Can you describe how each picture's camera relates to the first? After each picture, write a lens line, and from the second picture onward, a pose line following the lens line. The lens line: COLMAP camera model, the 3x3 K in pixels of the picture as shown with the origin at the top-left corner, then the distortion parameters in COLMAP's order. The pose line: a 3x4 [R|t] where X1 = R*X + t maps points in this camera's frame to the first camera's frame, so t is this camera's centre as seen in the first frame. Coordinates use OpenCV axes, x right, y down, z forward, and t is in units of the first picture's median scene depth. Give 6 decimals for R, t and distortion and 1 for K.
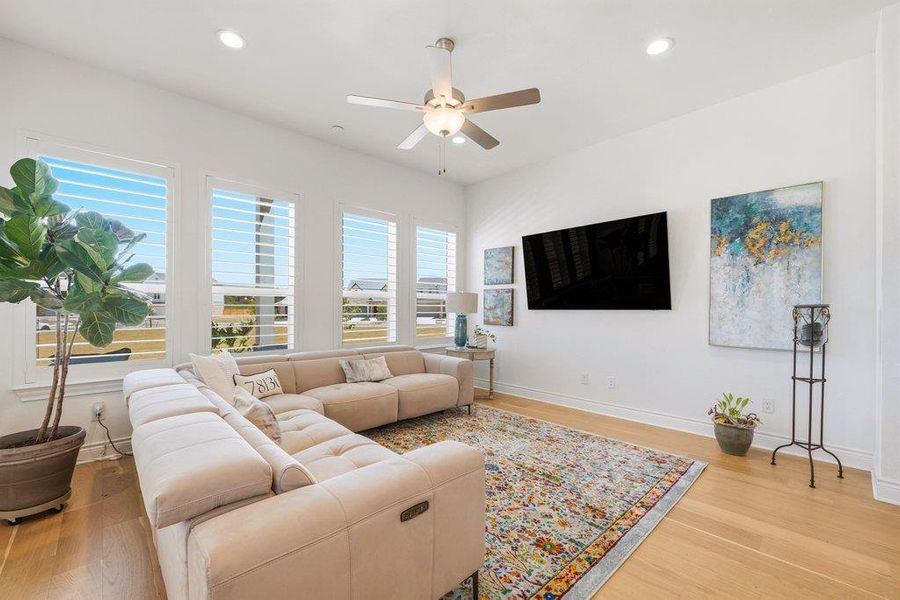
lens RADIAL K [[366.6, 0, 451.8], [0, 366.6, 304.2], [0, 0, 1]] dist [-0.005007, -0.000298]
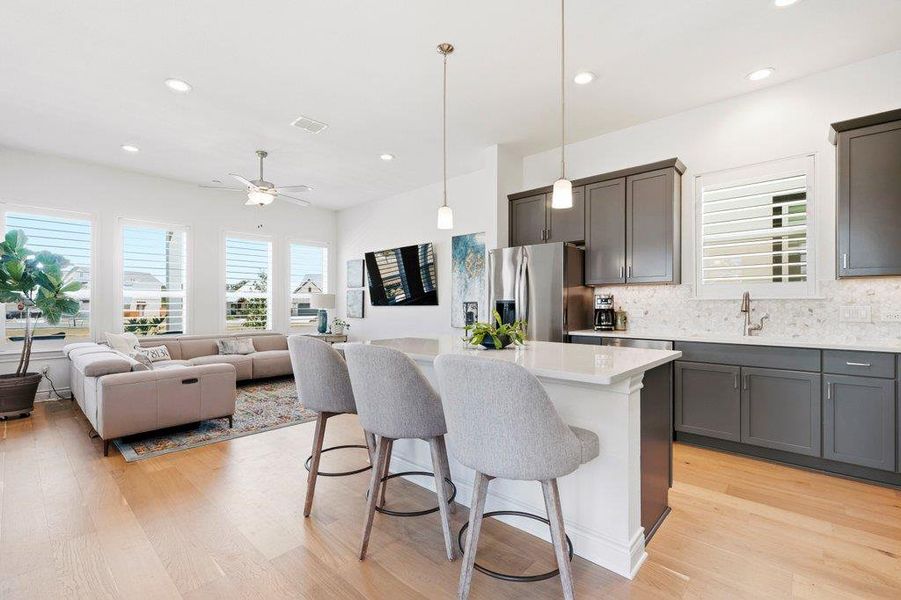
lens RADIAL K [[392.6, 0, 448.5], [0, 392.6, 299.9], [0, 0, 1]] dist [0.003287, -0.000218]
pose [[0.997528, -0.004043, 0.070156, 0.617121], [0.004266, 0.999986, -0.003036, -0.003003], [-0.070143, 0.003328, 0.997531, -0.776352]]
